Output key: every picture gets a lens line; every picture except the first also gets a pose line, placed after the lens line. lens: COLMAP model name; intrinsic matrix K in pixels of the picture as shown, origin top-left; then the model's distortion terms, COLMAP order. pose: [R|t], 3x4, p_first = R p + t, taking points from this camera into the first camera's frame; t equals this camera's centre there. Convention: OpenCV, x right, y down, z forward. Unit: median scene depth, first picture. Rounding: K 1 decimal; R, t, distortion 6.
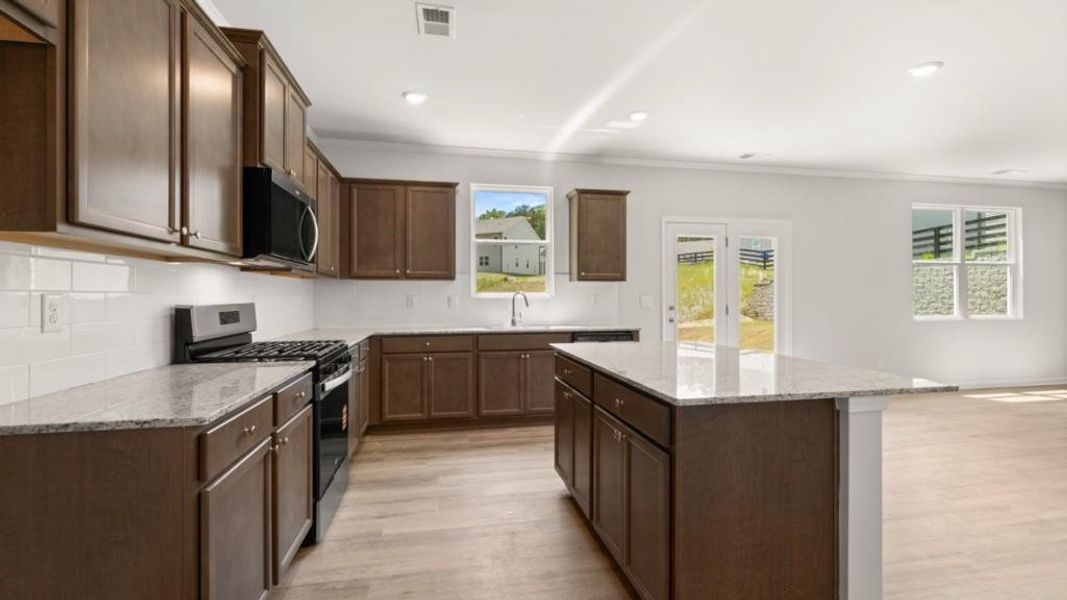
lens RADIAL K [[467.2, 0, 533.5], [0, 467.2, 300.0], [0, 0, 1]] dist [0.001442, 0.000142]
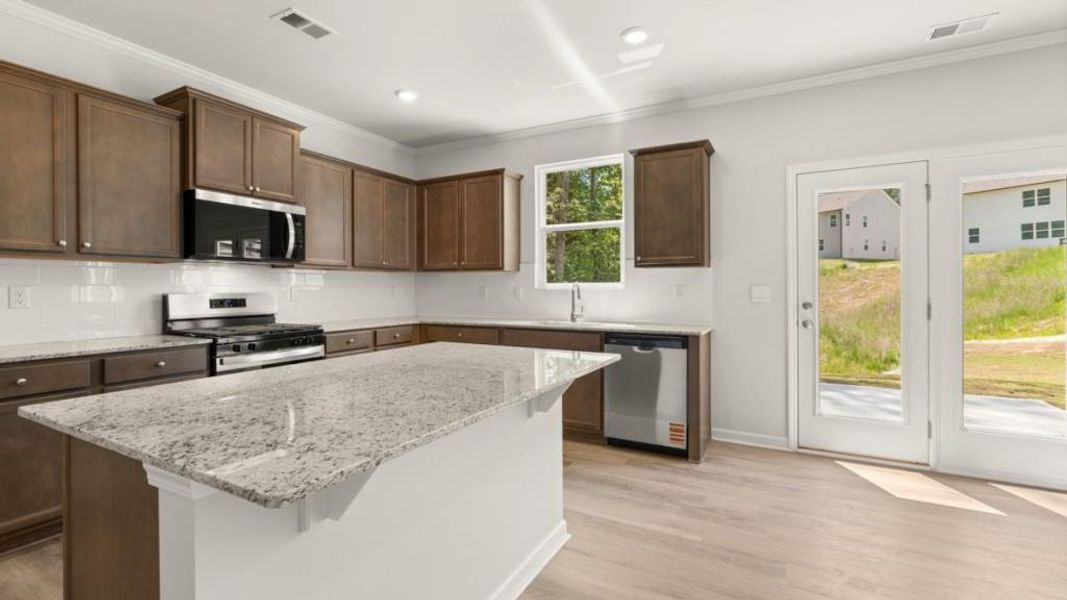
lens RADIAL K [[471.7, 0, 530.3], [0, 471.7, 290.9], [0, 0, 1]] dist [-0.000171, -0.000090]
pose [[0.770714, 0.003854, -0.637170, 0.461041], [-0.004488, 0.999990, 0.000620, -0.001465], [0.637166, 0.002381, 0.770723, 0.274852]]
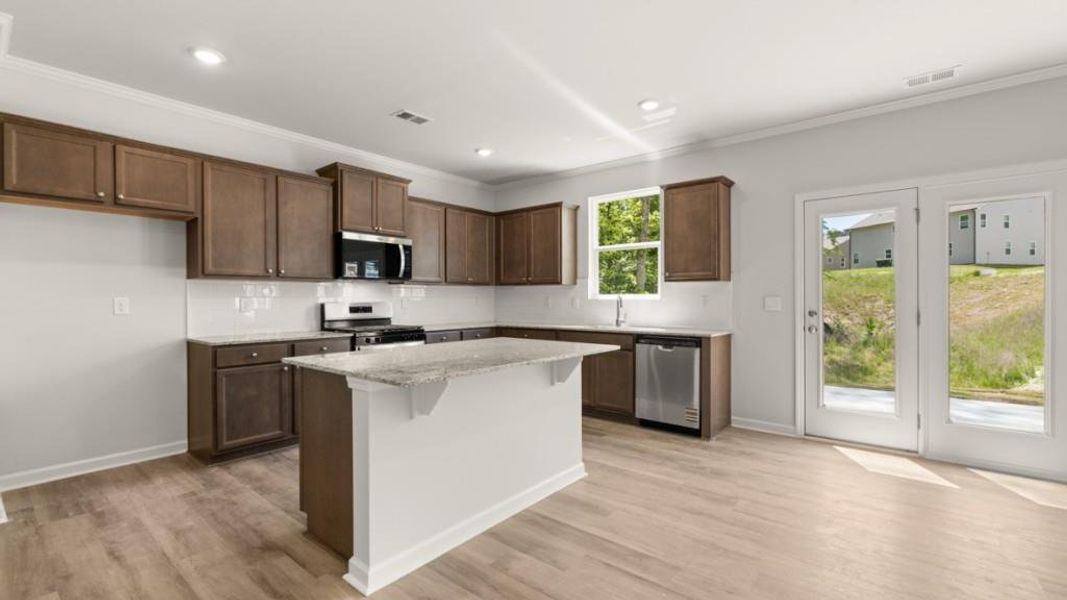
lens RADIAL K [[467.2, 0, 533.5], [0, 467.2, 300.0], [0, 0, 1]] dist [0.001442, 0.000142]
pose [[0.638187, 0.002462, -0.769878, 0.654391], [-0.004408, 0.999990, -0.000456, -0.001965], [0.769869, 0.003685, 0.638191, 0.182193]]
